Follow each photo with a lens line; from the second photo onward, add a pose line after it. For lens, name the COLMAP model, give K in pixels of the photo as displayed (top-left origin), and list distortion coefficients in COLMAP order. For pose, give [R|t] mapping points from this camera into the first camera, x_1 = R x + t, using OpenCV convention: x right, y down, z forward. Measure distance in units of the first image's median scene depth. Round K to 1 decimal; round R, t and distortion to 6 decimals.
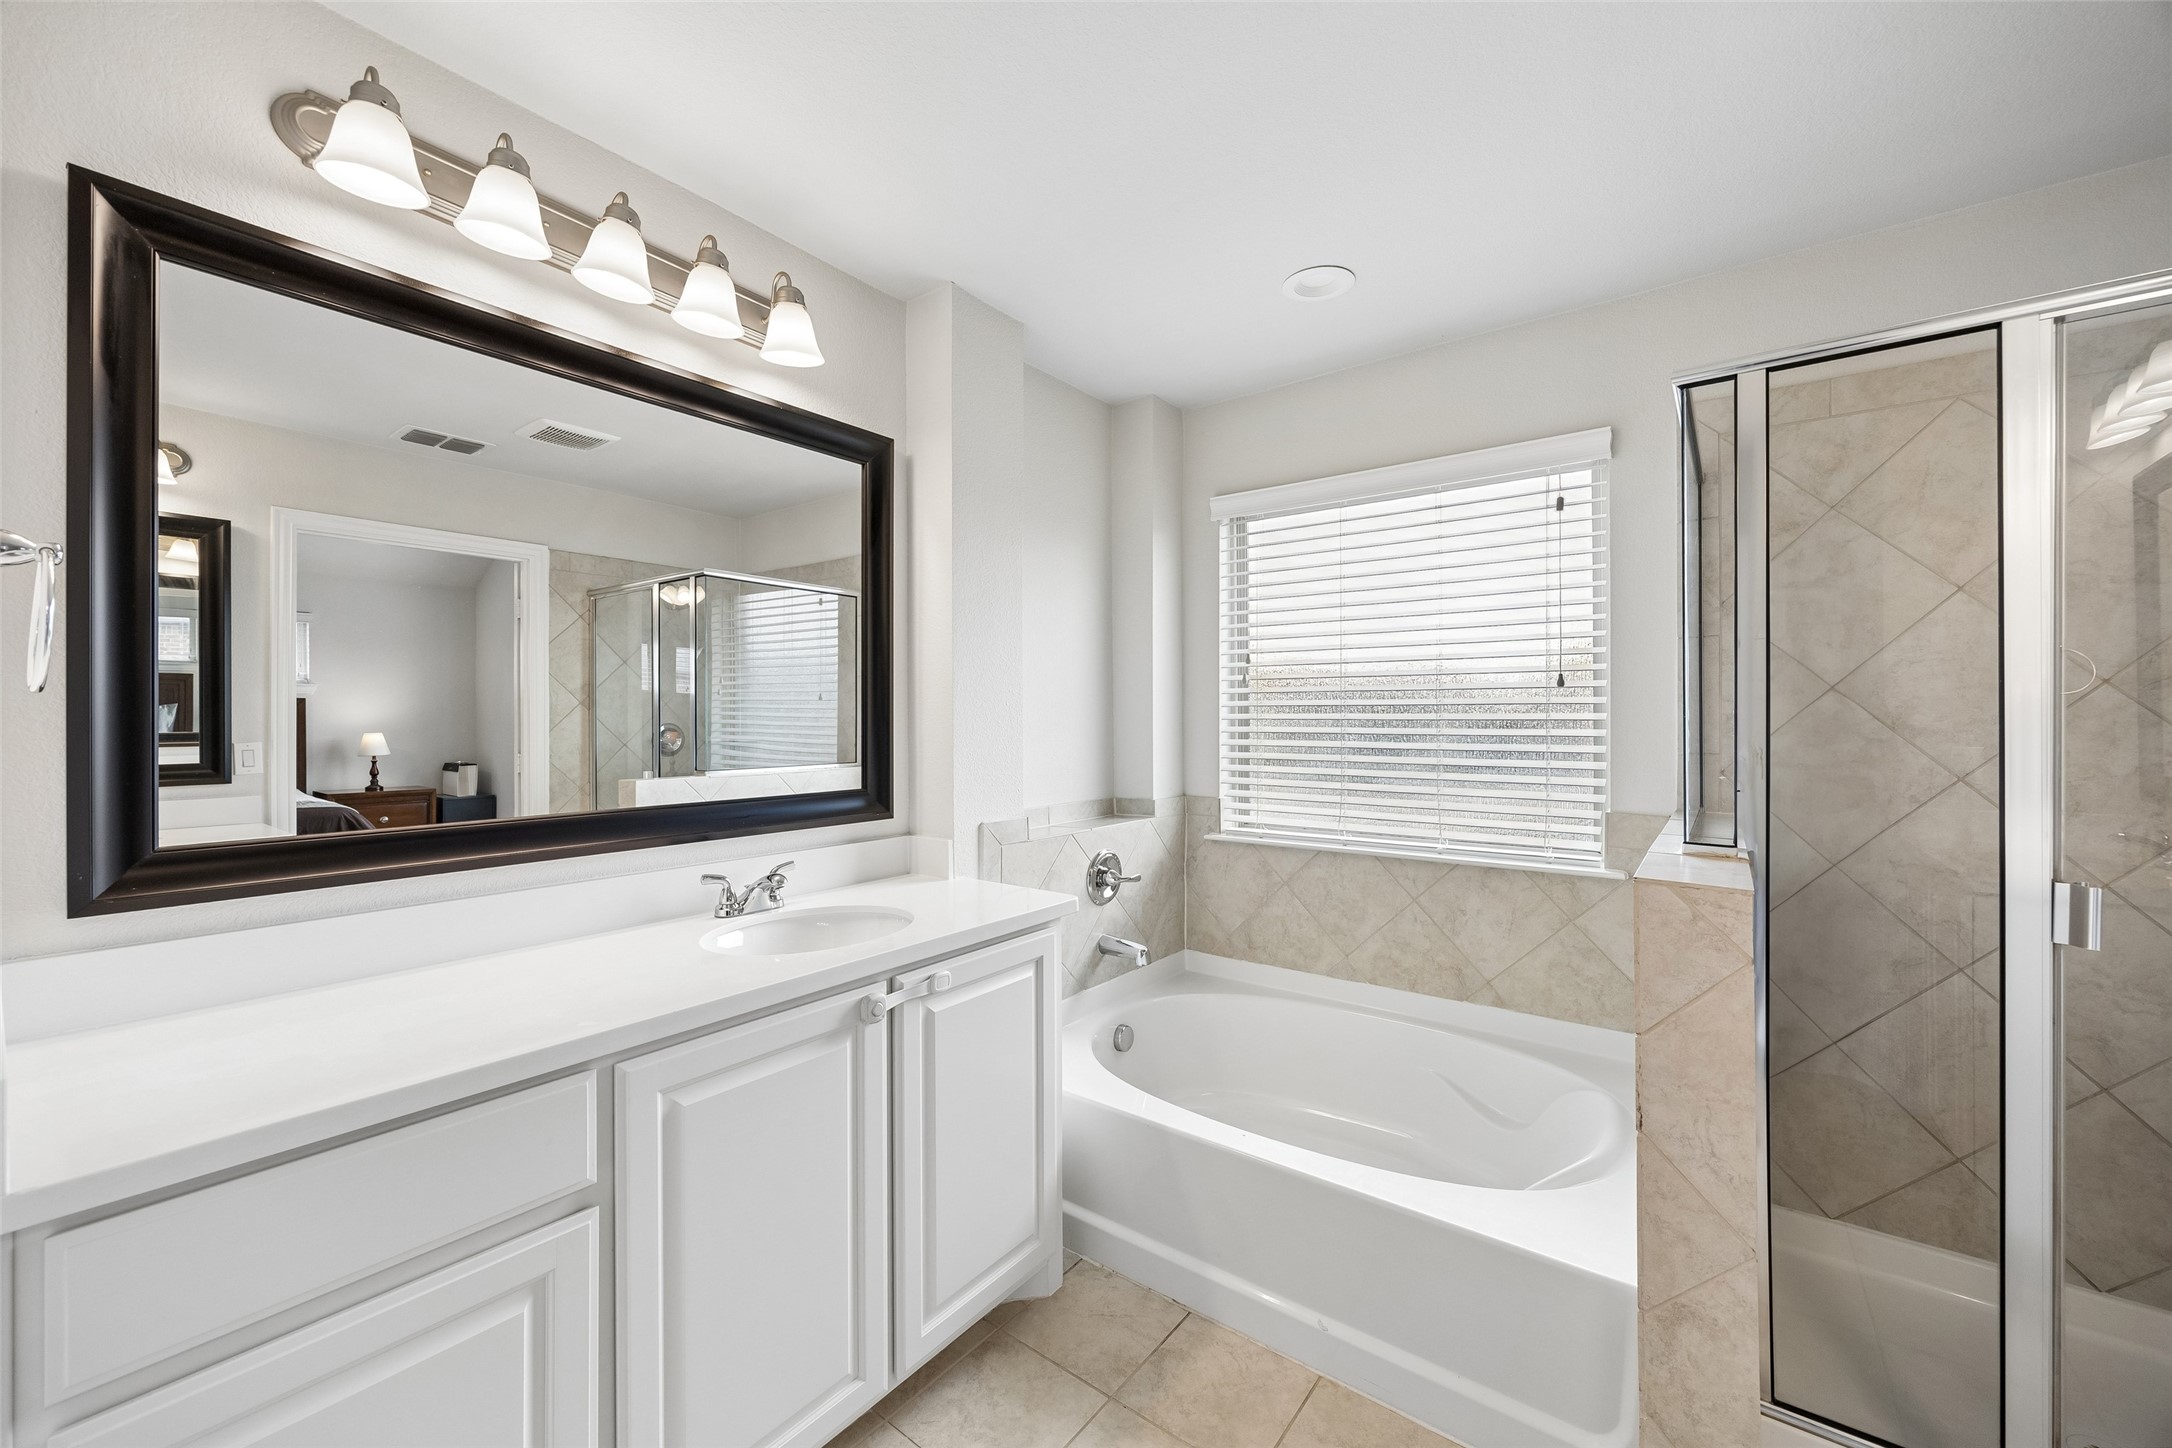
lens RADIAL K [[828.6, 0, 1077.8], [0, 828.6, 721.4], [0, 0, 1]] dist [-0.001404, -0.000212]
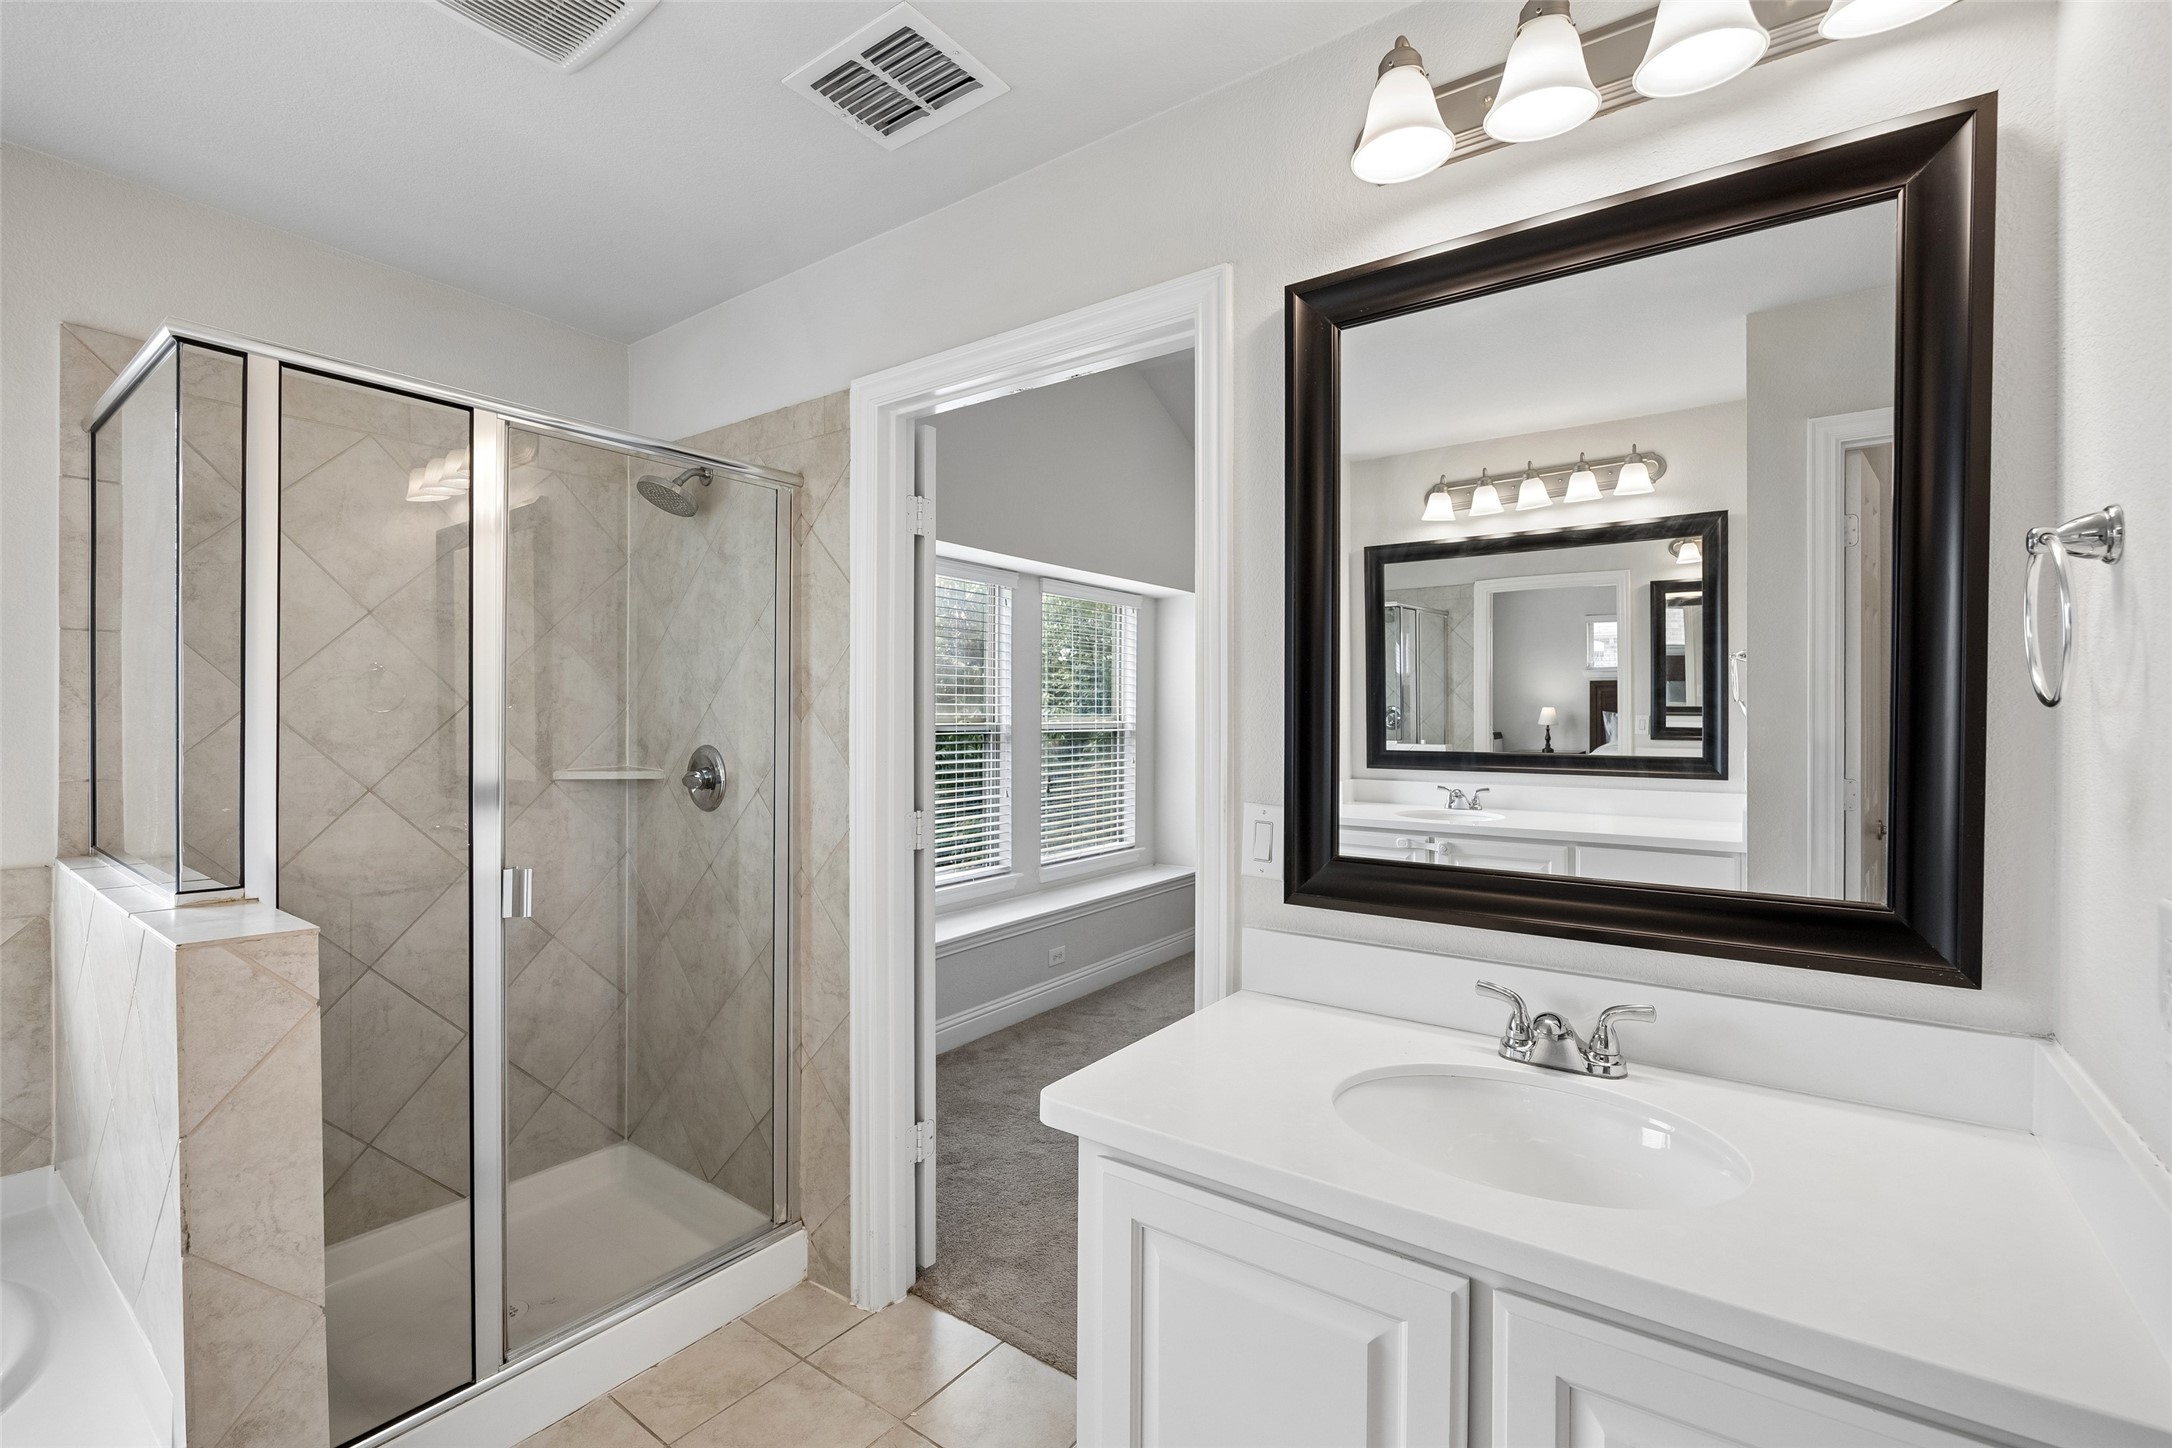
lens RADIAL K [[960.9, 0, 1081.0], [0, 960.9, 718.6], [0, 0, 1]] dist [-0.016932, 0.001410]
pose [[-0.027020, 0.001736, 0.999633, -0.282434], [-0.002842, 0.999994, -0.001813, -0.033566], [-0.999631, -0.002890, -0.027015, 0.157014]]
